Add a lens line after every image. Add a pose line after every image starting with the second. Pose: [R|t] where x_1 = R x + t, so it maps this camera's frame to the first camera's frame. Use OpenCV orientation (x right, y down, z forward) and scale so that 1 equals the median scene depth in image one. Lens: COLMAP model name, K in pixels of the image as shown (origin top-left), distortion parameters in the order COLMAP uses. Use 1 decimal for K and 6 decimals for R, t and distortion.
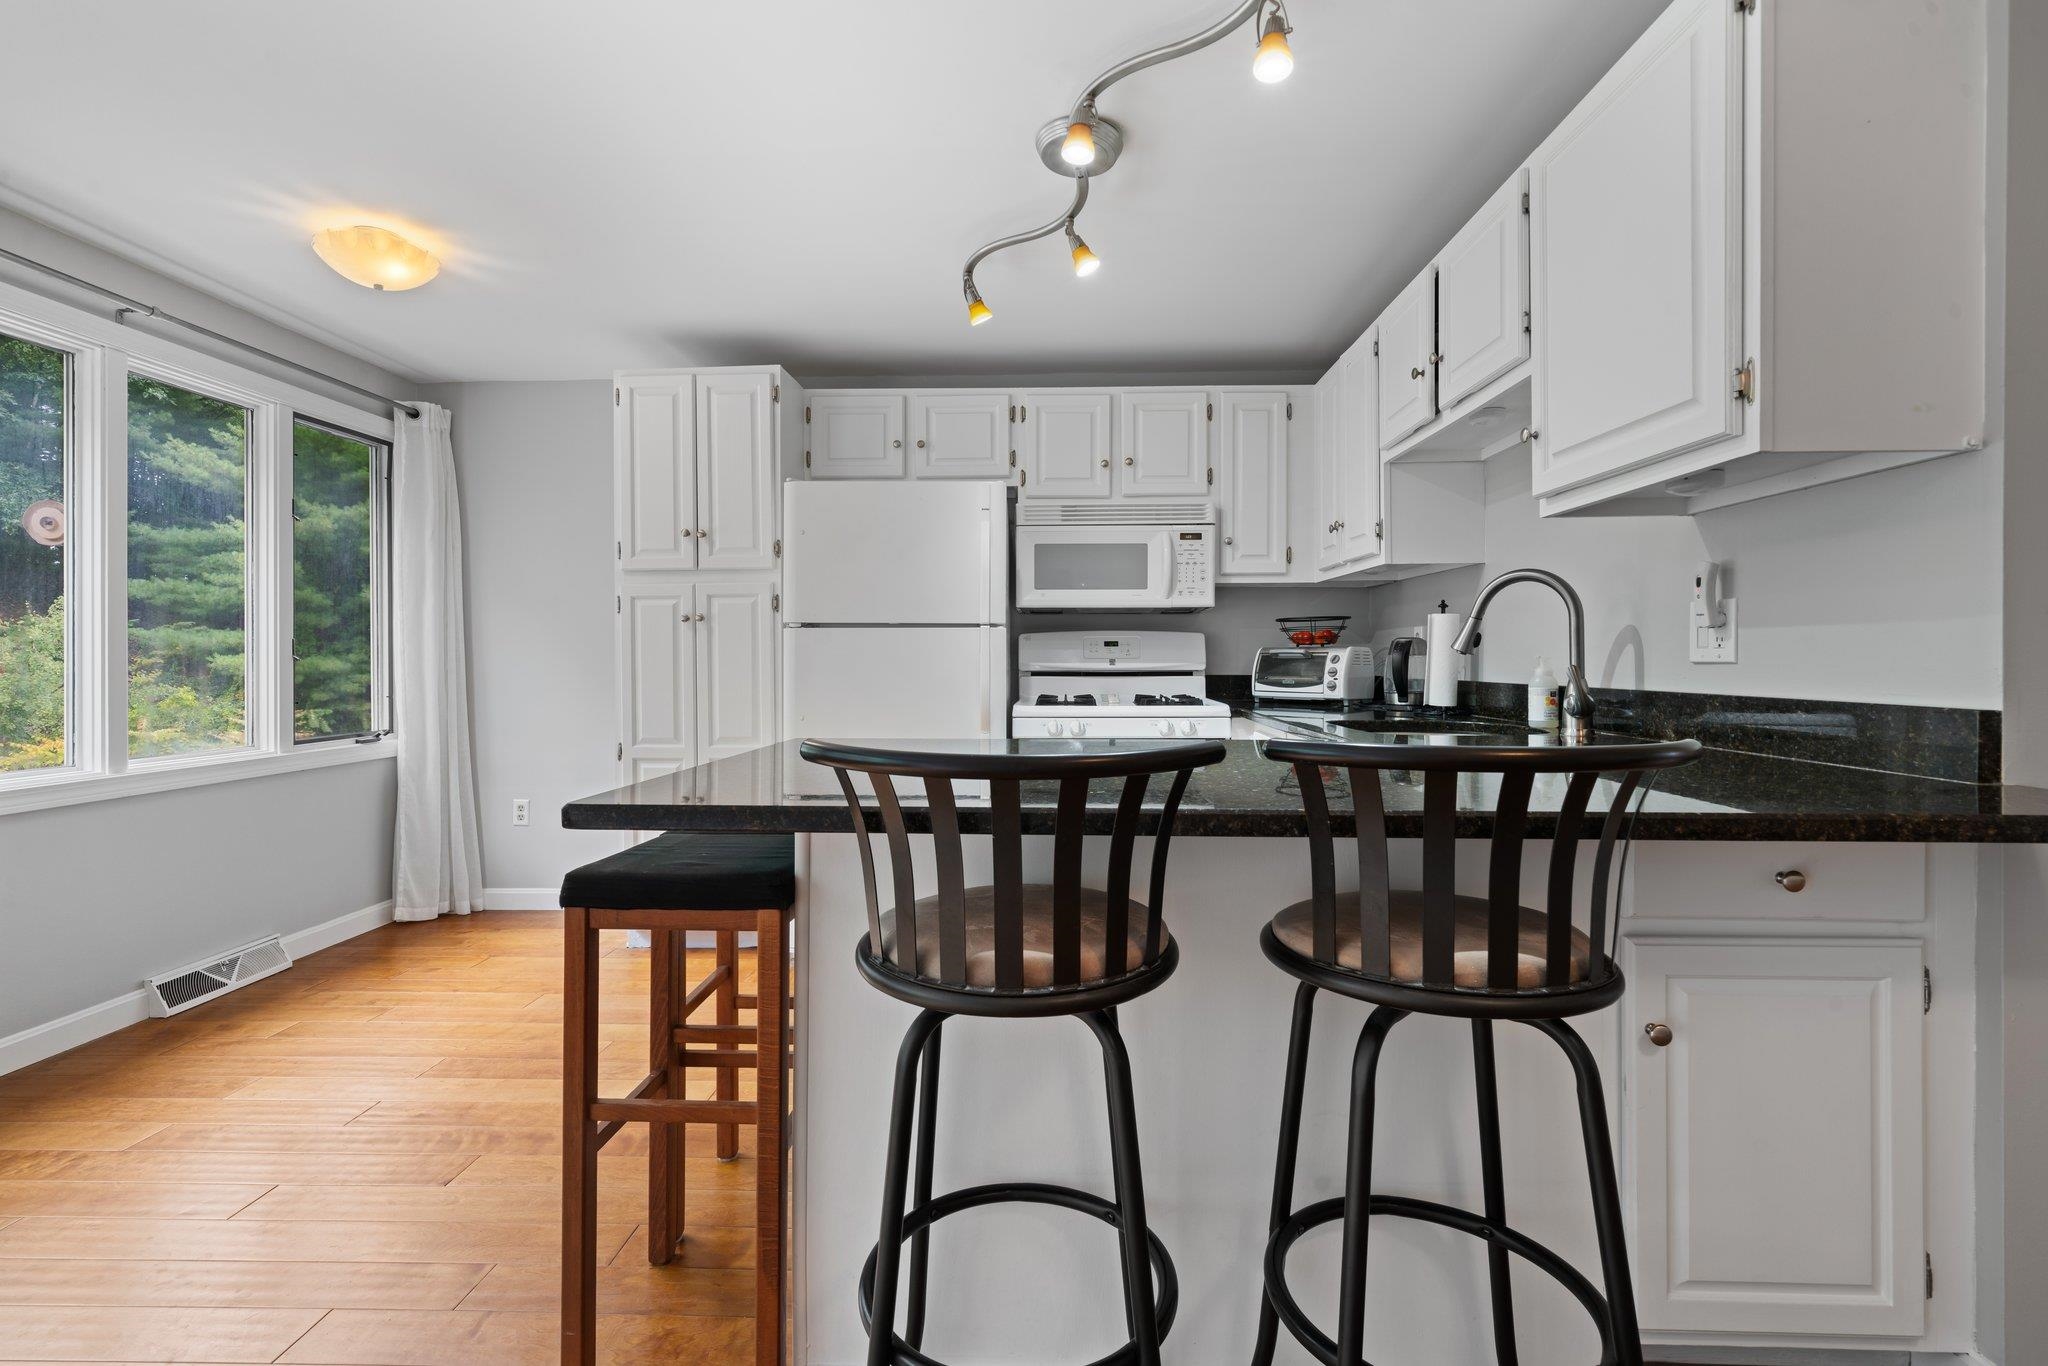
lens RADIAL K [[940.5, 0, 1025.5], [0, 940.5, 663.9], [0, 0, 1]] dist [0.002900, -0.000529]
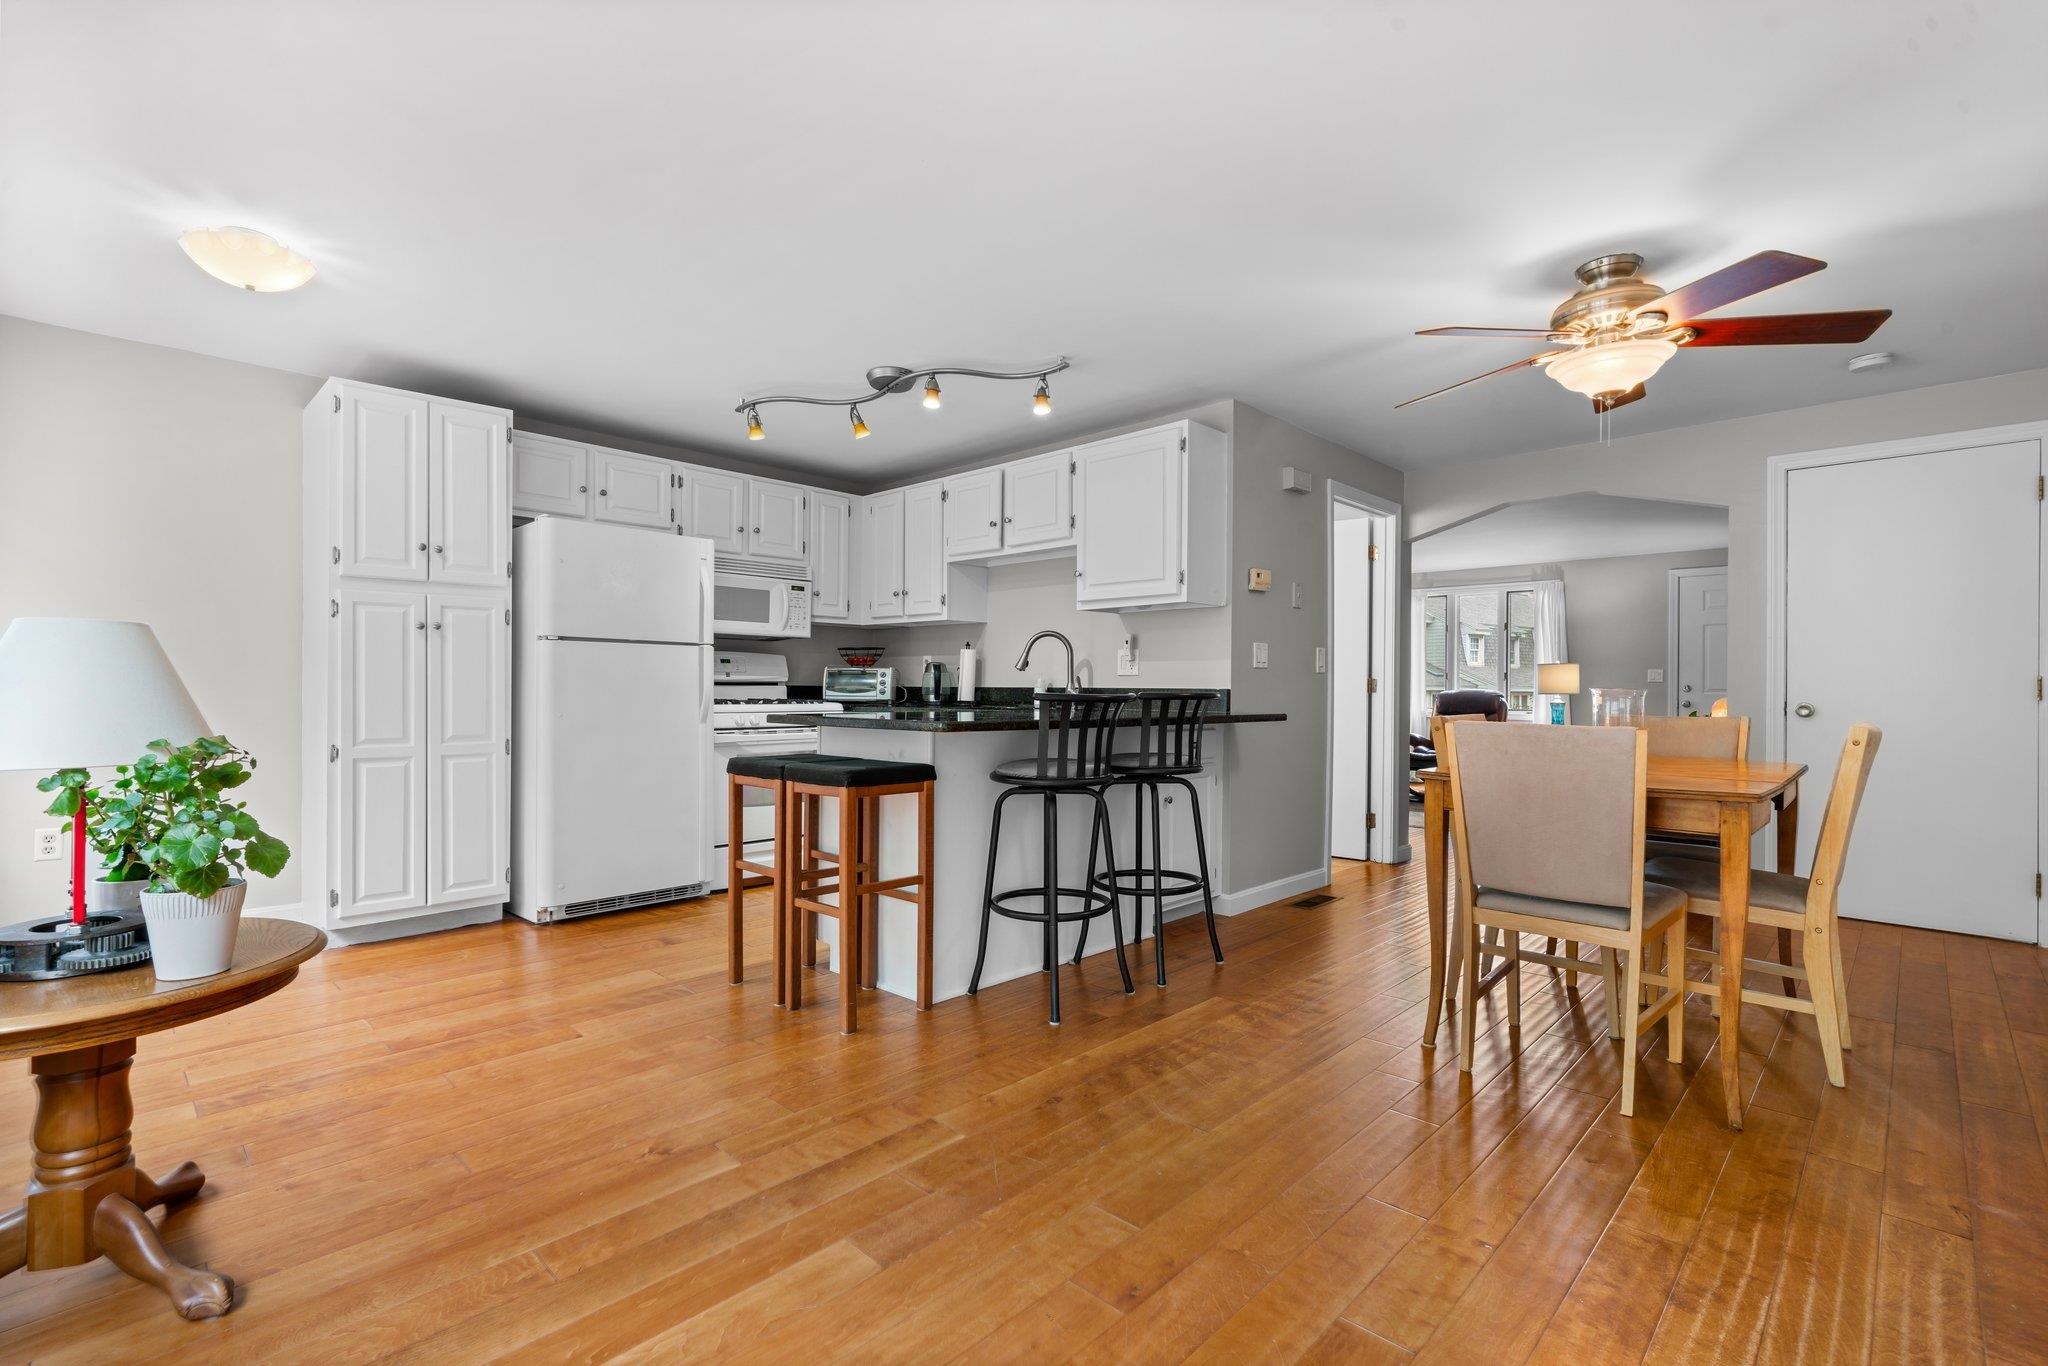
lens RADIAL K [[940.5, 0, 1012.4], [0, 940.5, 695.4], [0, 0, 1]] dist [0.002900, -0.000529]
pose [[0.673776, 0.001507, 0.738934, -0.696811], [-0.004247, 0.999989, 0.001833, 0.026068], [-0.738923, -0.004373, 0.673776, -0.229788]]
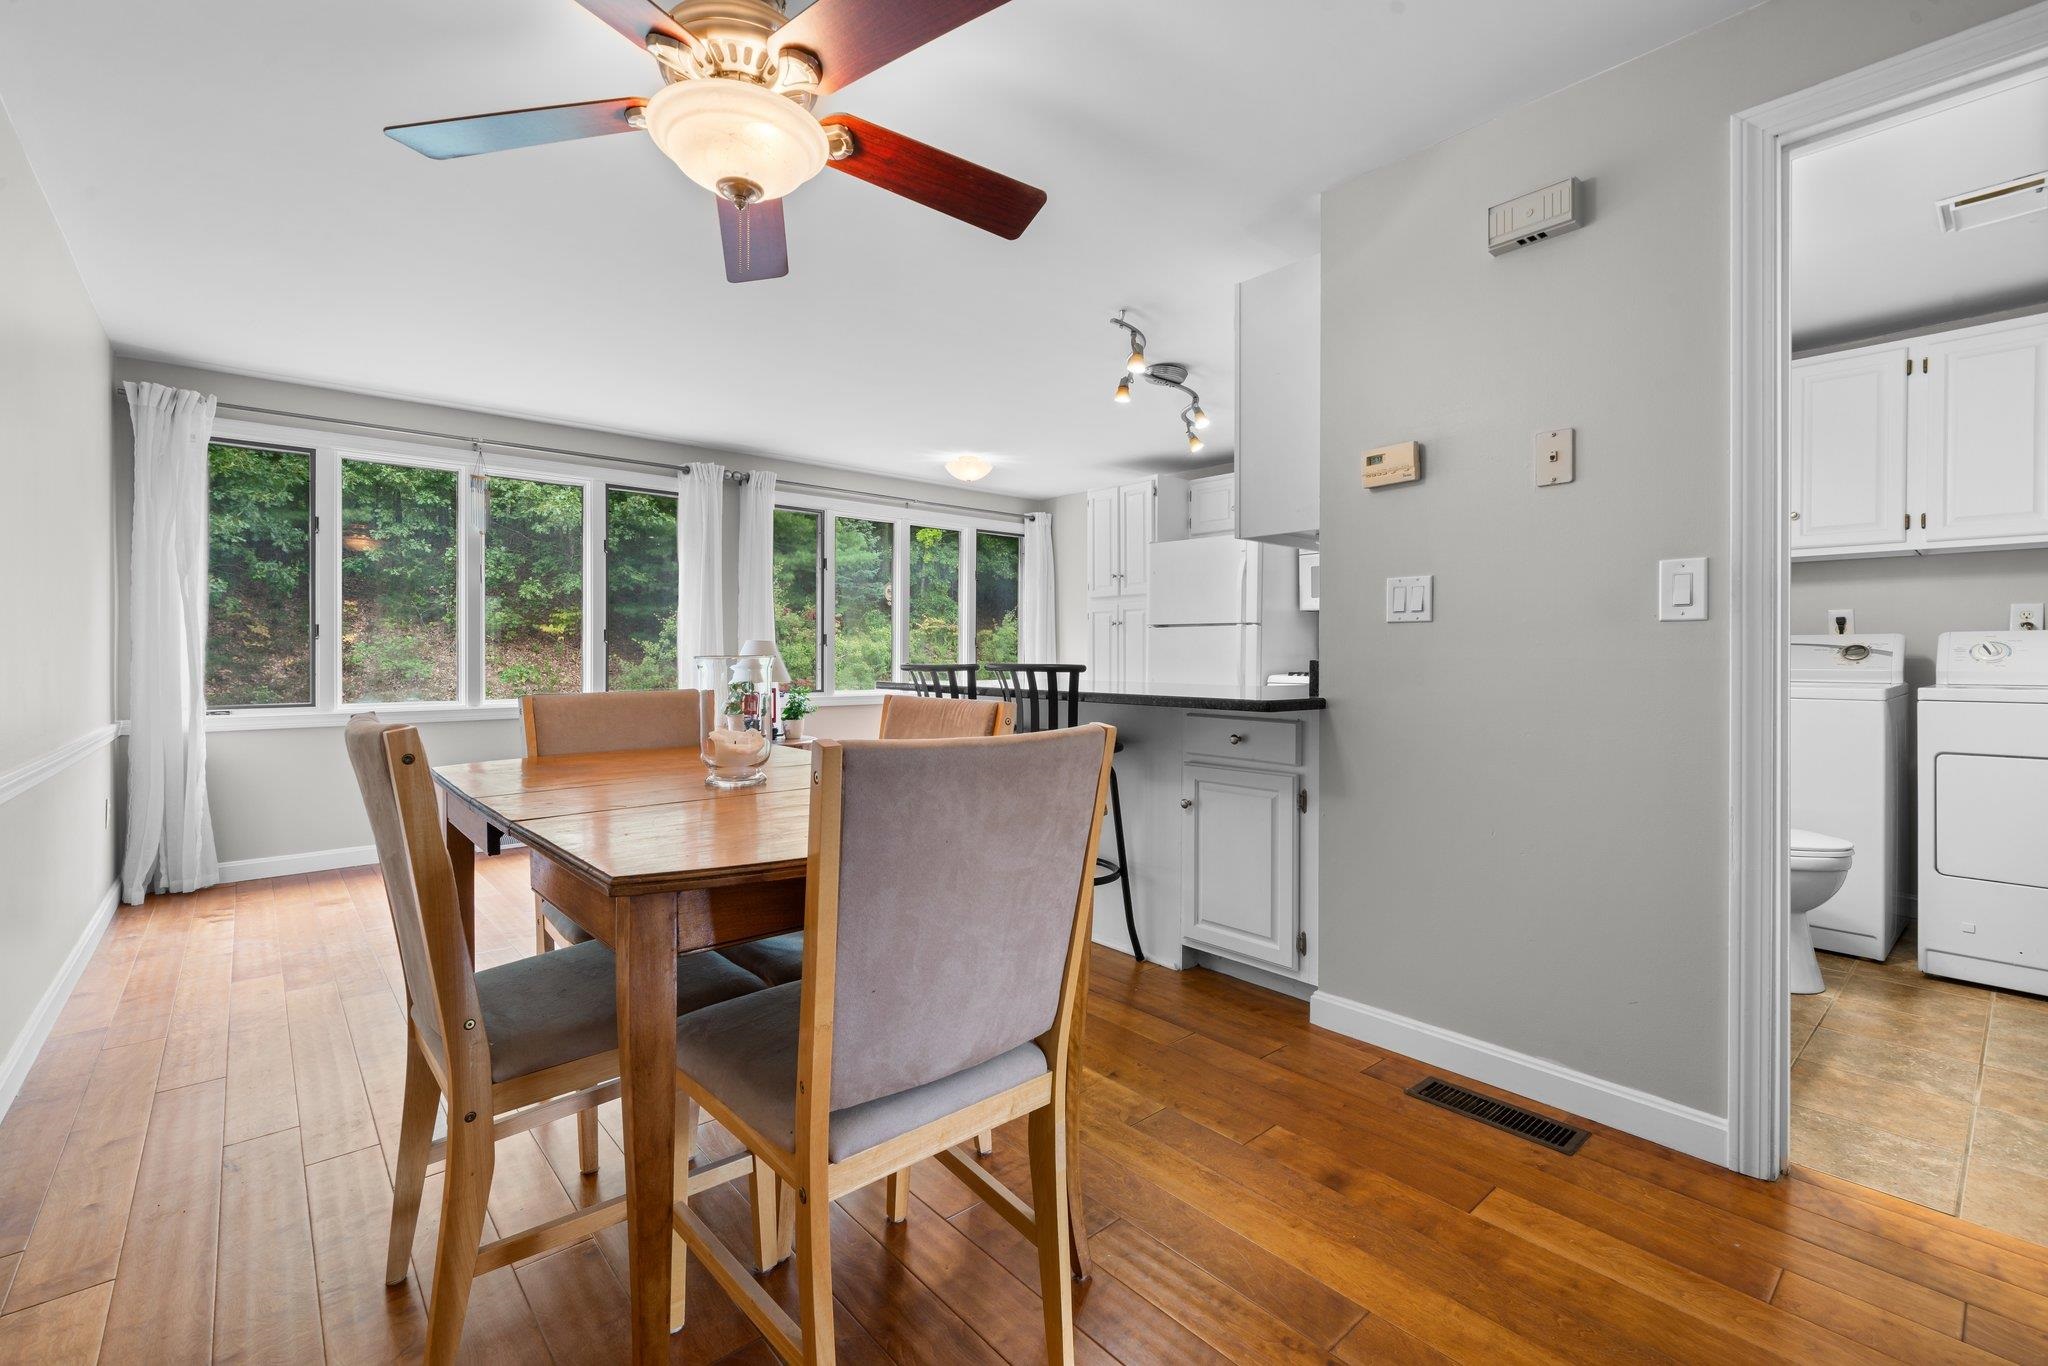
lens RADIAL K [[882.7, 0, 1027.3], [0, 882.7, 668.2], [0, 0, 1]] dist [0.002412, 0.000017]
pose [[0.688914, 0.012025, -0.724744, 0.748215], [-0.002876, 0.999900, 0.013858, 0.014771], [0.724838, -0.007462, 0.688879, -0.284772]]
